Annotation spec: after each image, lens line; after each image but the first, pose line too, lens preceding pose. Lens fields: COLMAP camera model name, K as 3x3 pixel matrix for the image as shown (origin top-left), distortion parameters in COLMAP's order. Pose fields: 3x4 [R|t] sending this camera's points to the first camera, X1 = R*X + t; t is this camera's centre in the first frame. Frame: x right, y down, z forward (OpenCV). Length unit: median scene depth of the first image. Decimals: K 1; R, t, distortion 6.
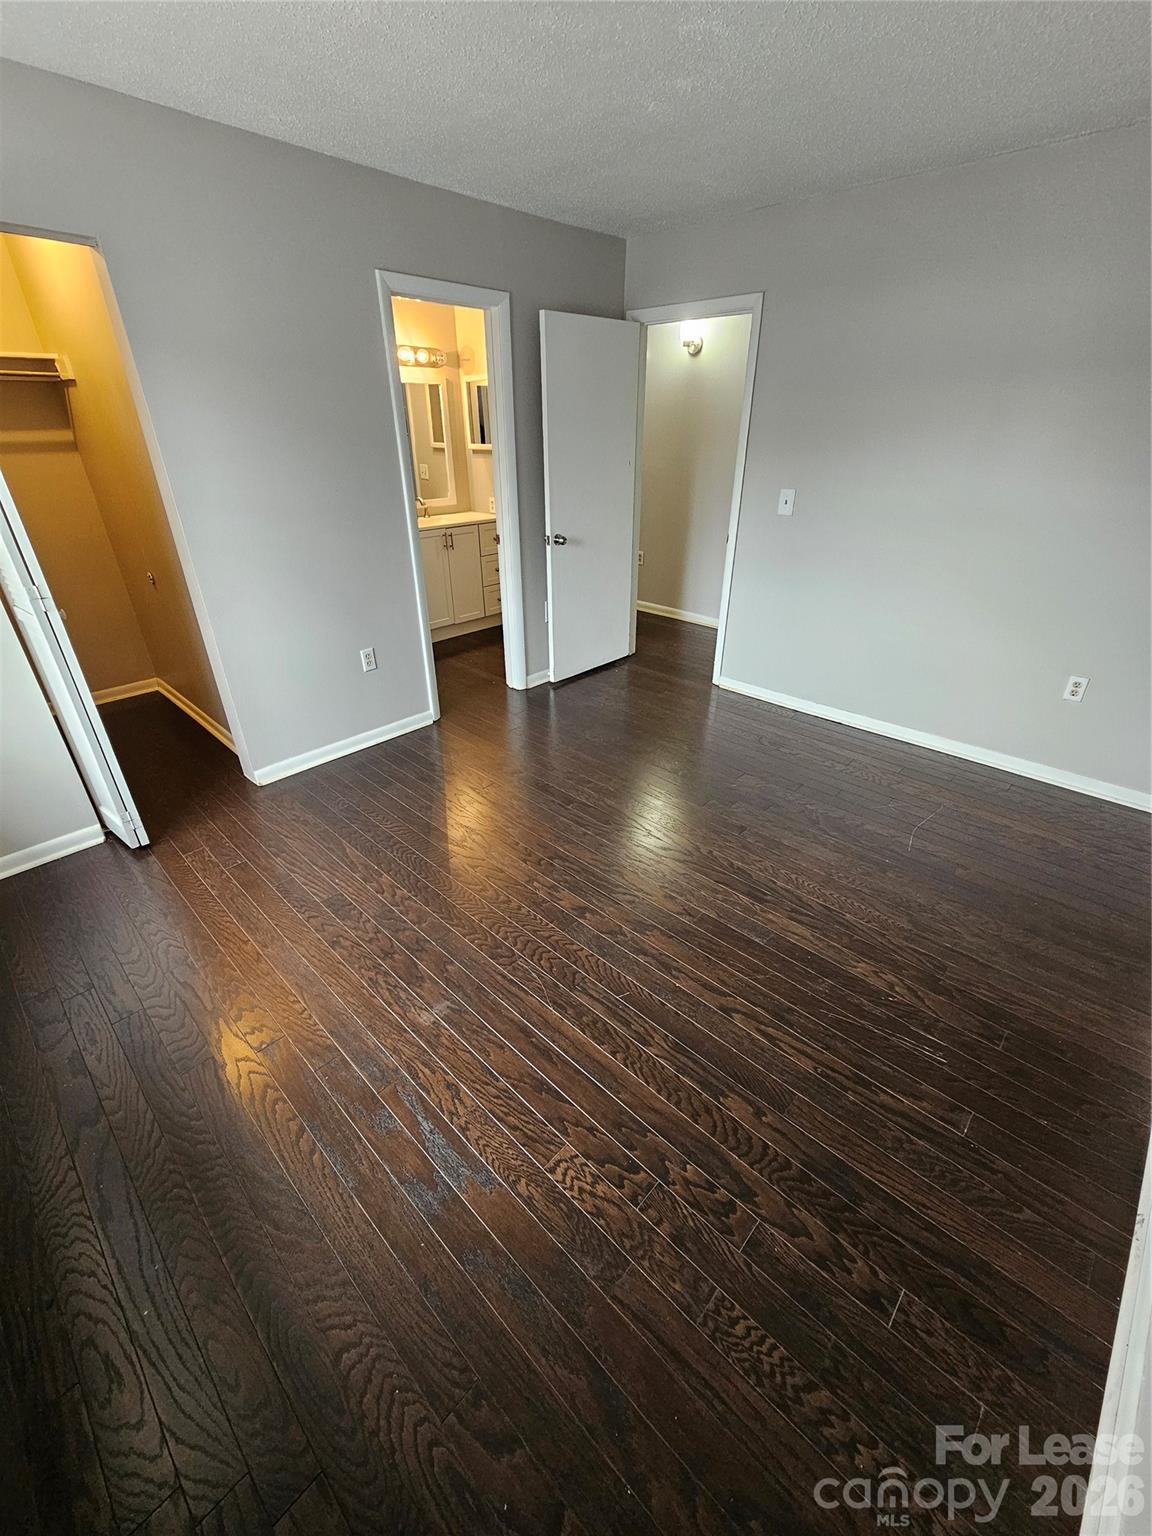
lens RADIAL K [[628.3, 0, 577.5], [0, 628.3, 767.6], [0, 0, 1]] dist [-0.003615, 0.000726]
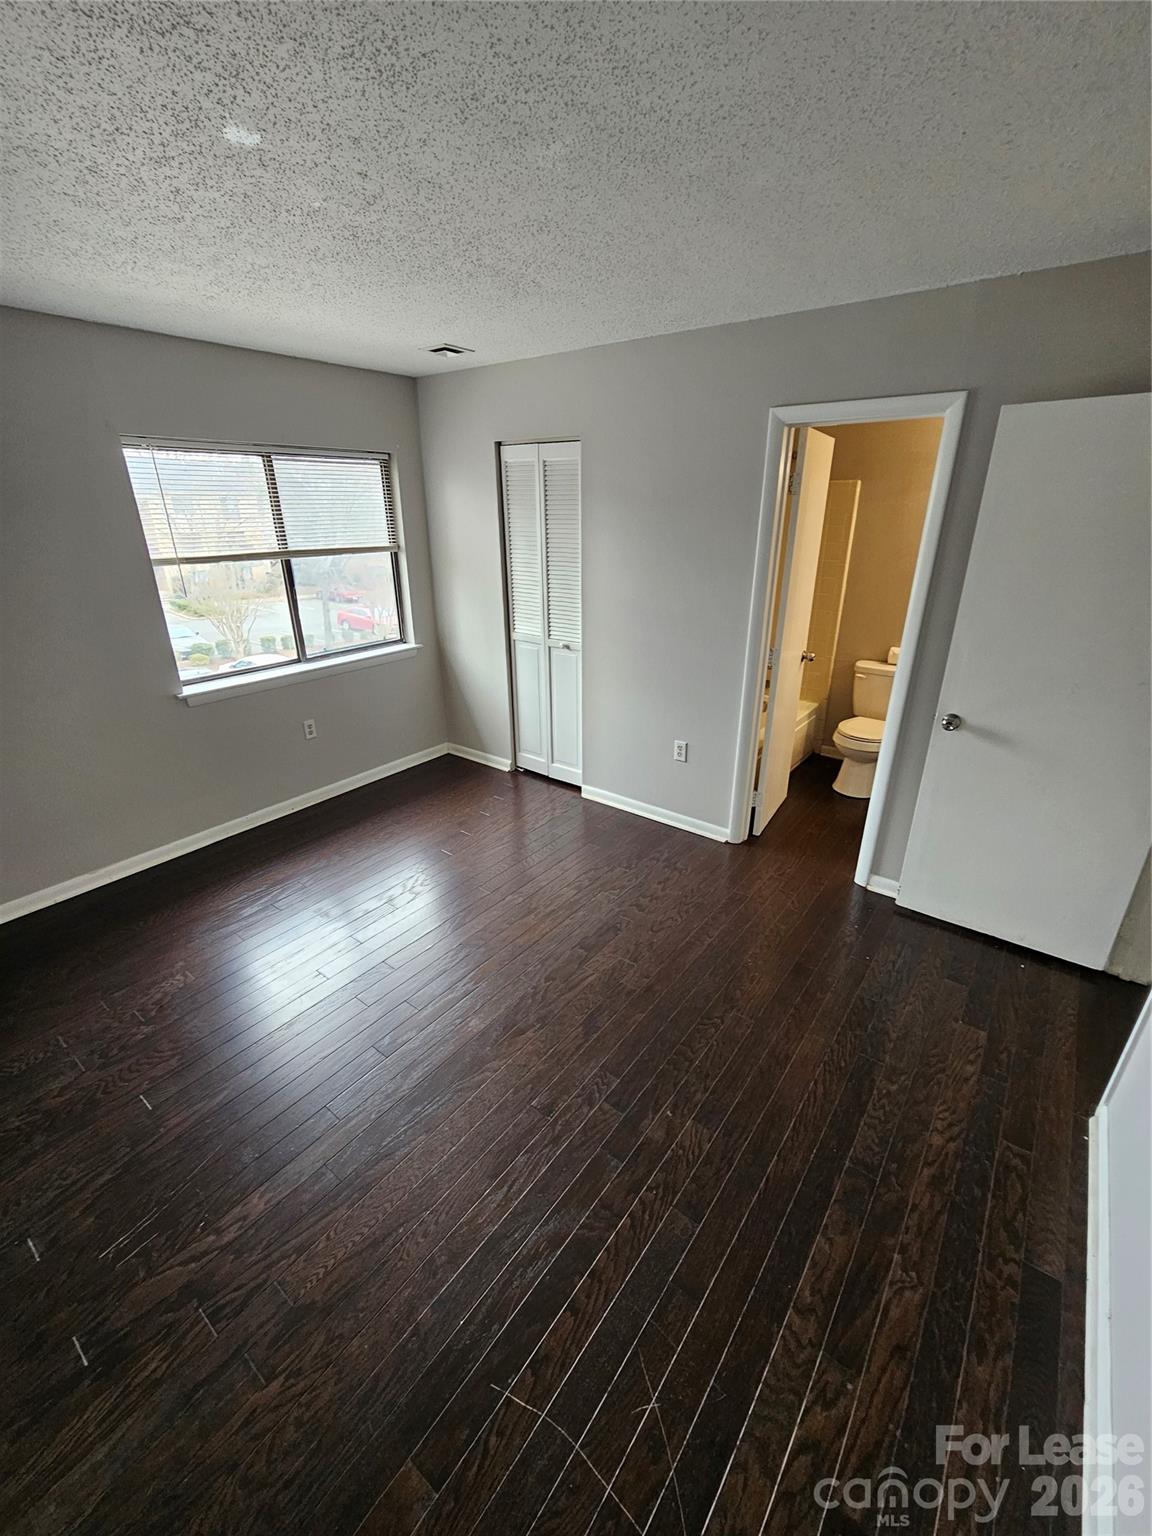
lens RADIAL K [[628.3, 0, 577.5], [0, 628.3, 767.6], [0, 0, 1]] dist [-0.003615, 0.000726]
pose [[0.107371, 0.381335, -0.918180, 0.655054], [-0.479504, 0.828875, 0.288172, -0.377917], [0.870947, 0.409329, 0.271849, 0.572110]]
